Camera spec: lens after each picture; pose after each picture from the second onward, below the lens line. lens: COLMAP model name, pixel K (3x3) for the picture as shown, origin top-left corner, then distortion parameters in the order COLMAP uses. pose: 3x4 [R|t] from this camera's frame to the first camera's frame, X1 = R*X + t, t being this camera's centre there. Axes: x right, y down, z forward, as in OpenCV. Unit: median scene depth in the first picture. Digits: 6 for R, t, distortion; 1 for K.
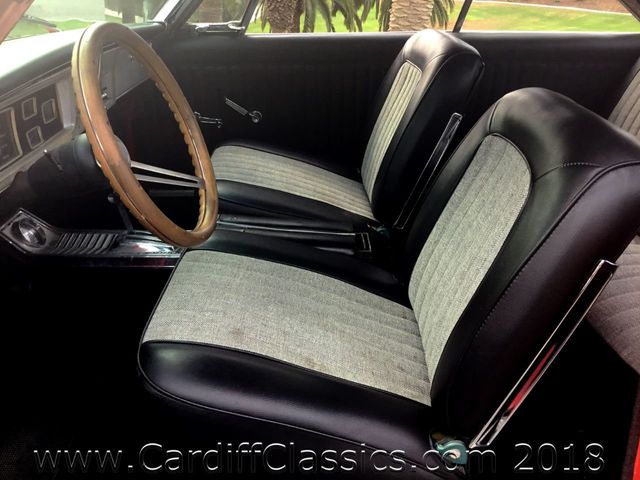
lens RADIAL K [[594.2, 0, 327.8], [0, 594.2, 240.3], [0, 0, 1]] dist [0.111348, -0.234031]
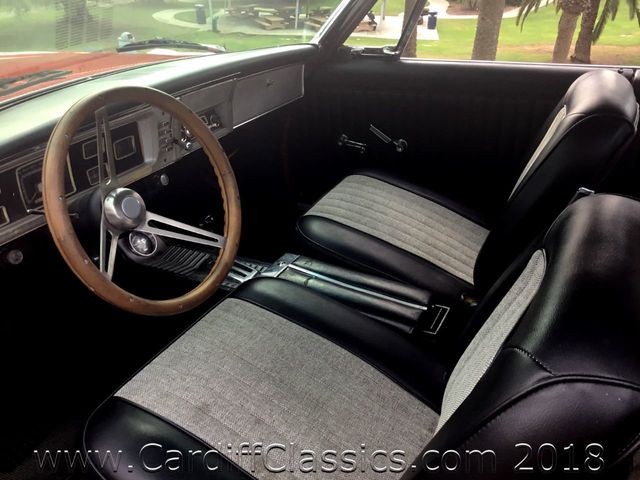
lens RADIAL K [[594.2, 0, 327.8], [0, 594.2, 240.3], [0, 0, 1]] dist [0.111348, -0.234031]
pose [[0.900584, 0.181443, -0.395003, 0.200562], [-0.169211, 0.983373, 0.065918, -0.117442], [0.400396, 0.007474, 0.916312, 0.106551]]
